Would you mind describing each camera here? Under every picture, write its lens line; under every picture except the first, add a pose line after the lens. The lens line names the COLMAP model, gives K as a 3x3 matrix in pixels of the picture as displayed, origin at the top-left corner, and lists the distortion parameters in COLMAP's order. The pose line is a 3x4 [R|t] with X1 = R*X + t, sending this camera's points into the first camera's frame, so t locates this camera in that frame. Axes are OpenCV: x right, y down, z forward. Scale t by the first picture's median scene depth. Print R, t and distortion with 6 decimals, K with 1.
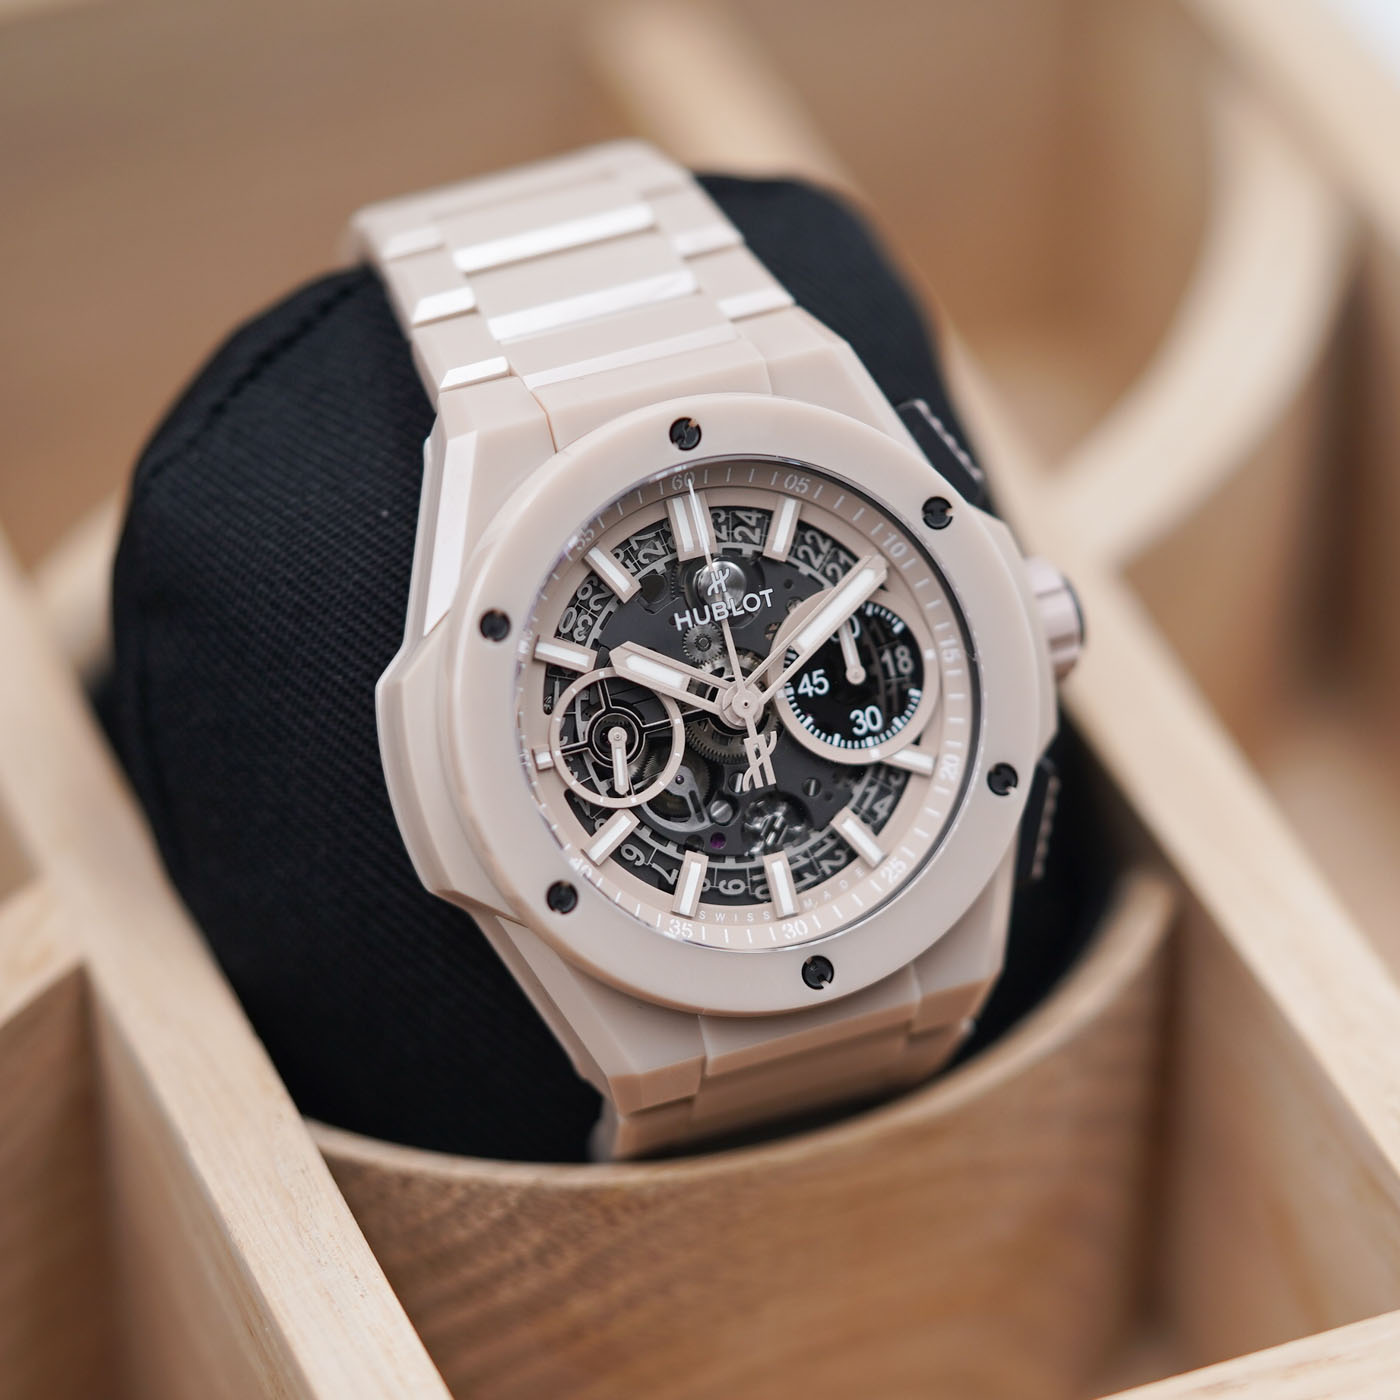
lens RADIAL K [[7000.4, 0, 703.8], [0, 7000.4, 699.0], [0, 0, 1]] dist [0.206440, 0.000000]
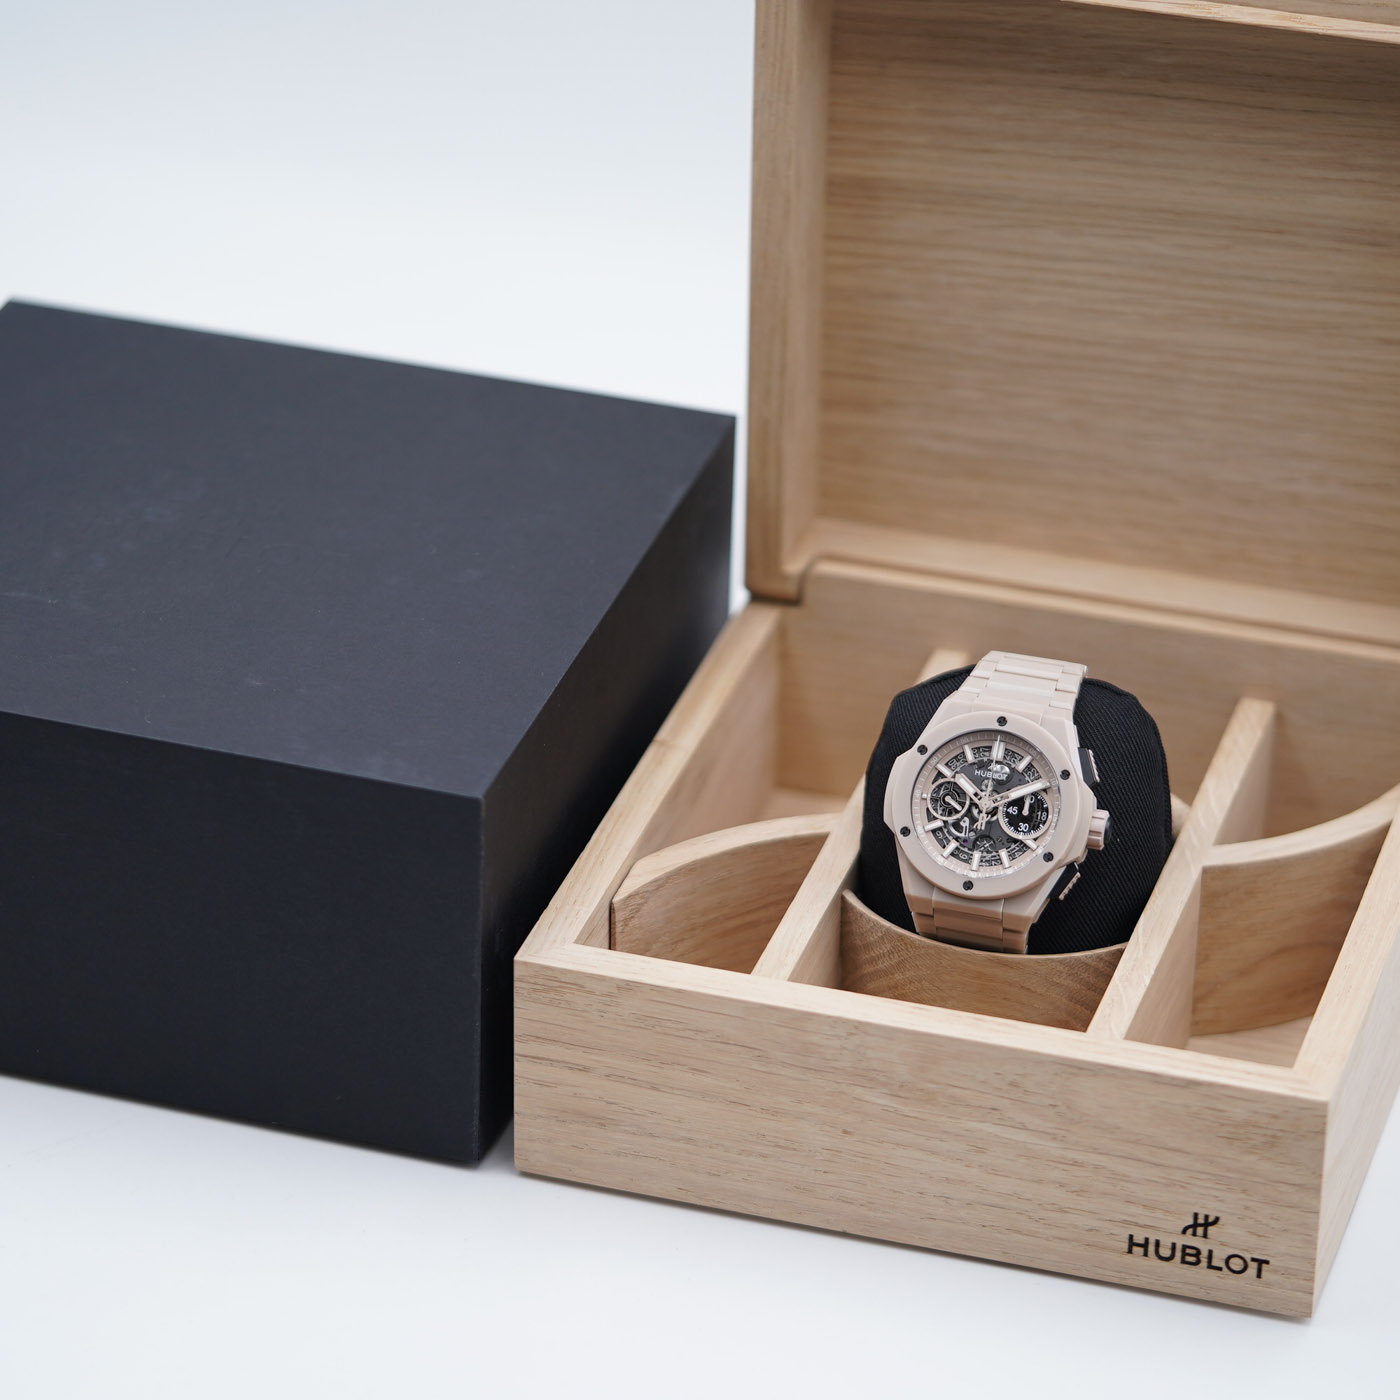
lens RADIAL K [[7000.4, 0, 701.7], [0, 7000.4, 699.1], [0, 0, 1]] dist [0.206440, 0.000000]
pose [[0.771969, 0.323838, -0.546985, 1.660098], [-0.423029, 0.904005, -0.061818, 0.212545], [0.474458, 0.279112, 0.834857, -1.788148]]
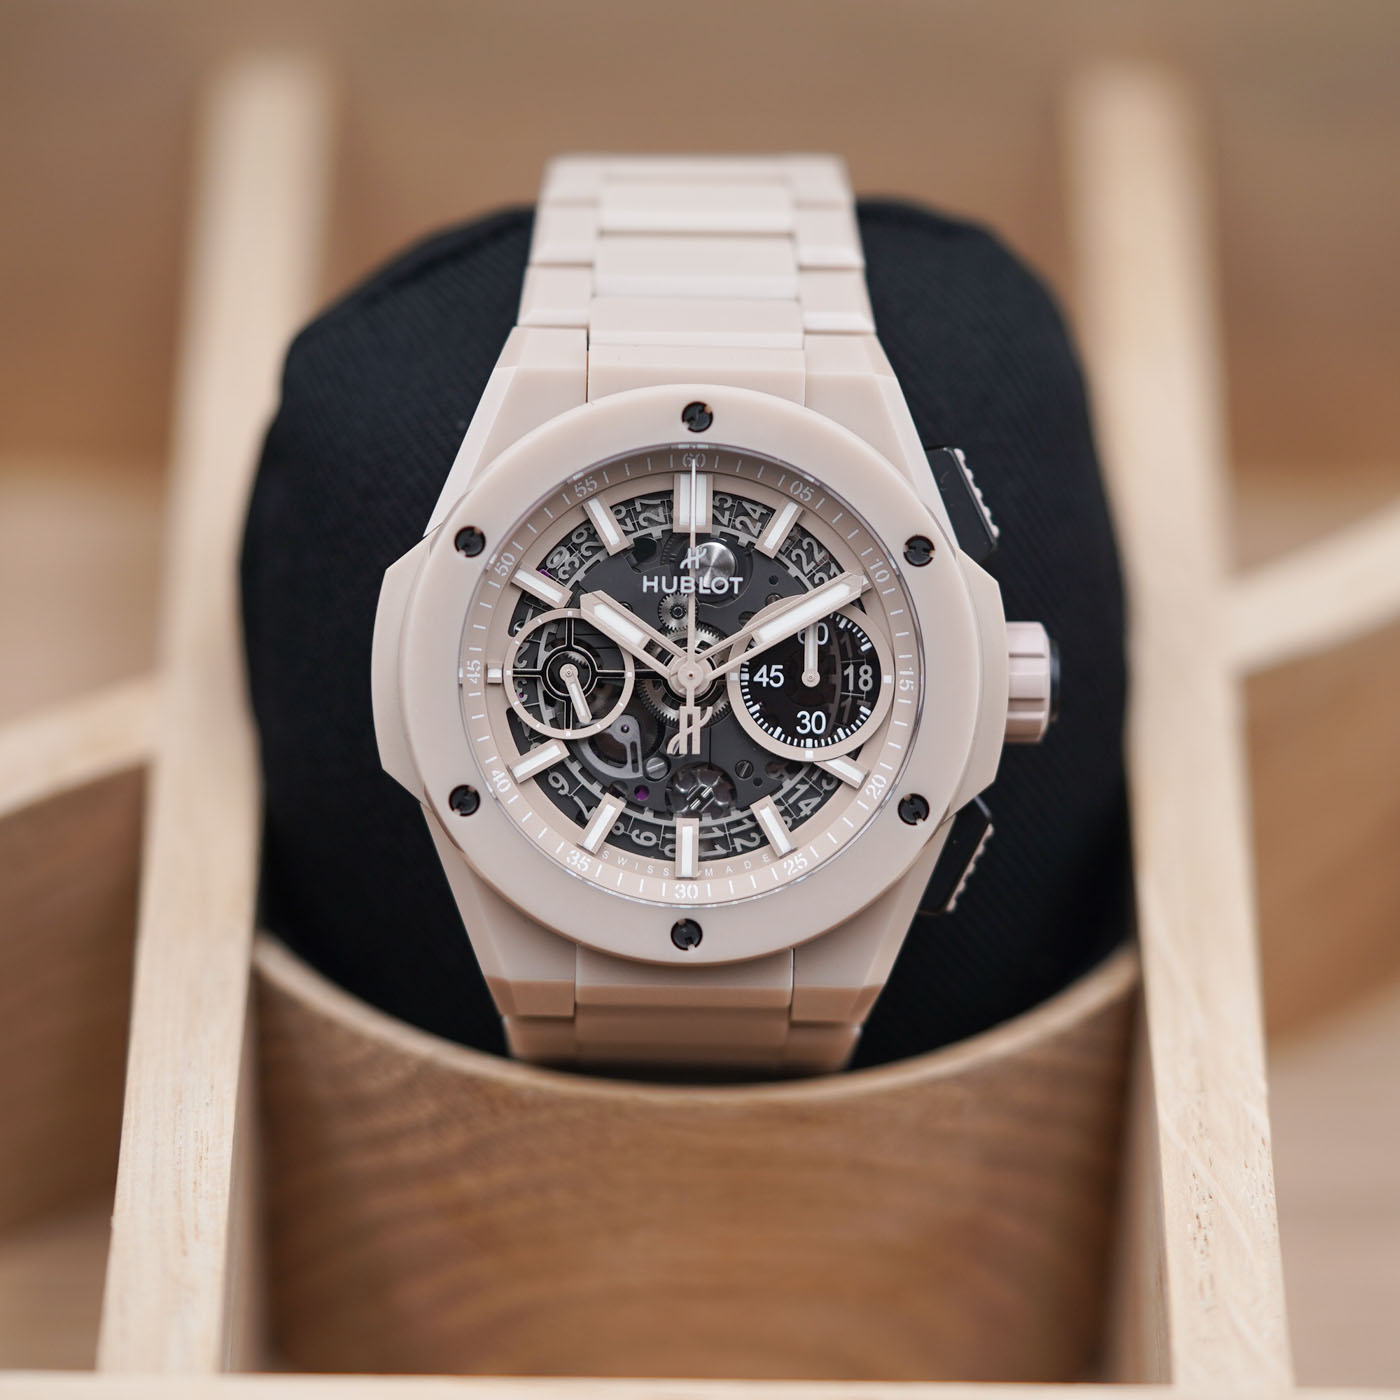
lens RADIAL K [[7000.4, 0, 703.7], [0, 7000.4, 701.1], [0, 0, 1]] dist [0.206440, 0.000000]
pose [[0.921914, 0.261170, -0.286121, 0.313193], [-0.260769, 0.964563, 0.040221, -0.038815], [0.286486, 0.037531, 0.957349, -0.026718]]
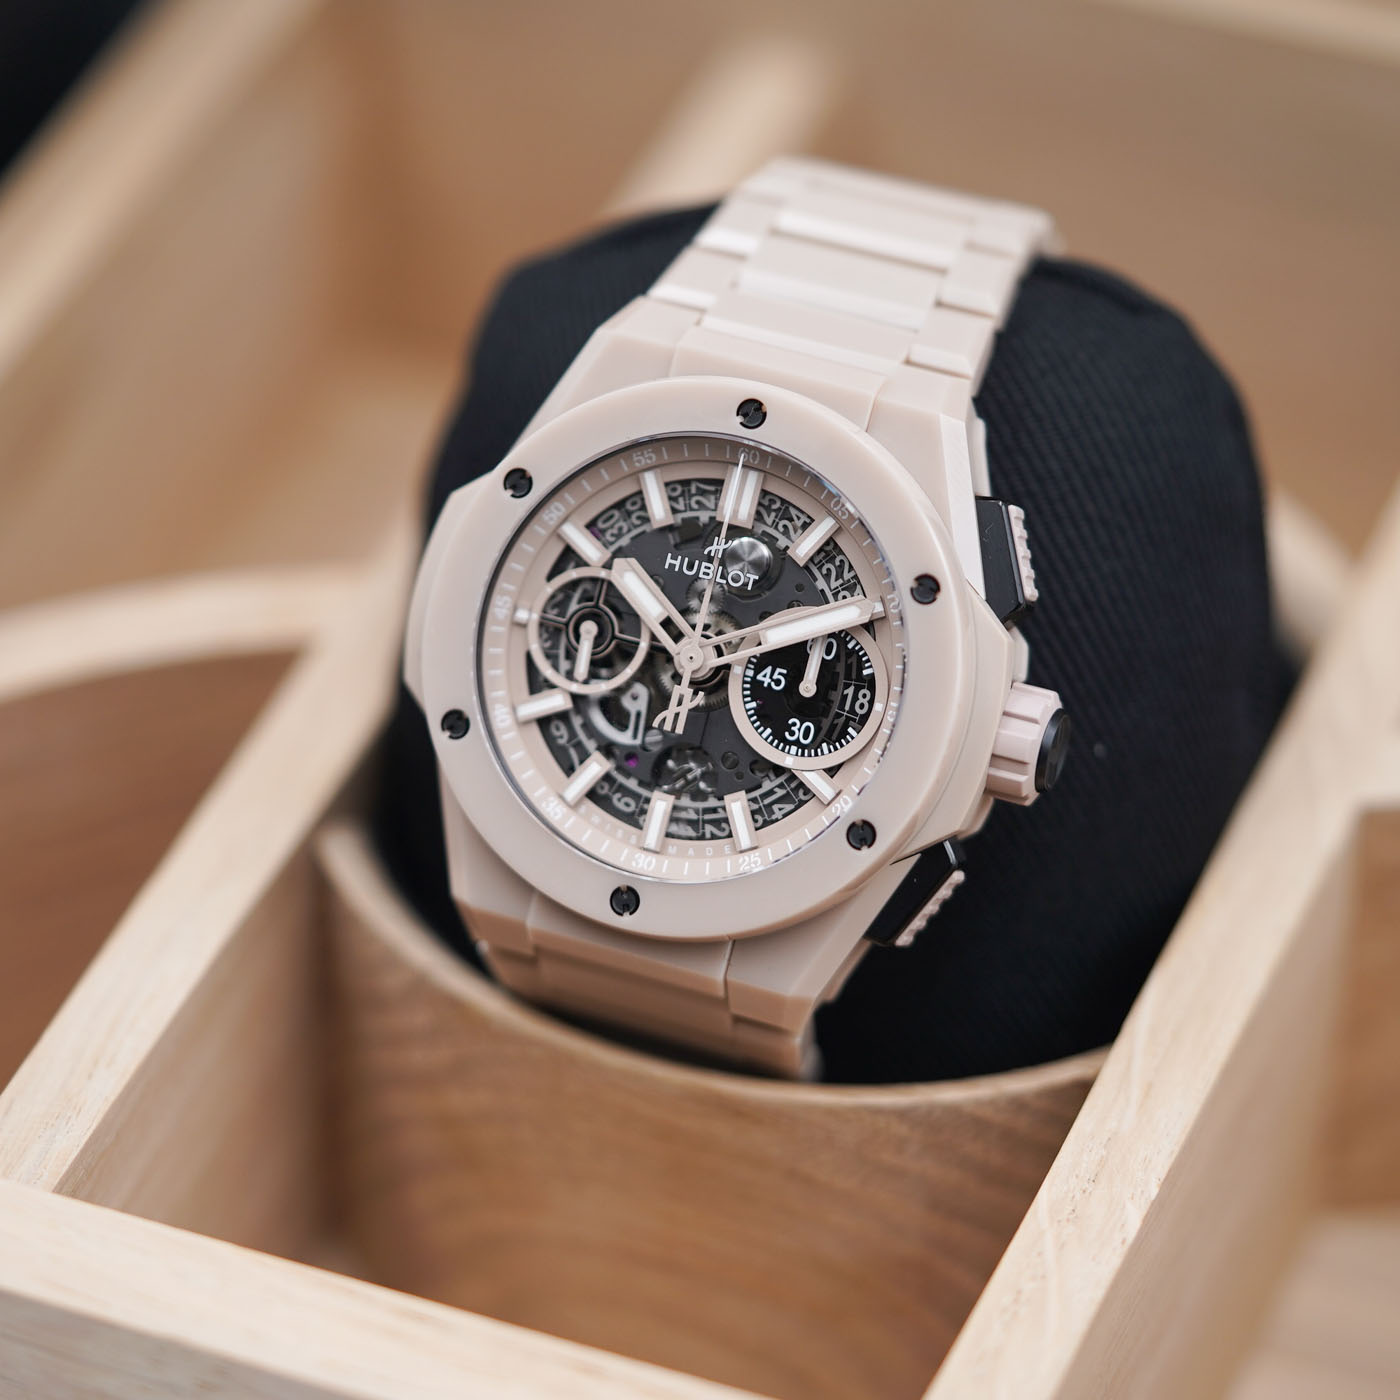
lens RADIAL K [[7000.4, 0, 693.5], [0, 7000.4, 701.8], [0, 0, 1]] dist [0.206440, 0.000000]
pose [[0.707132, 0.449990, -0.545412, 0.605452], [-0.455731, 0.879816, 0.135029, -0.140974], [0.540624, 0.153078, 0.827220, 0.088120]]
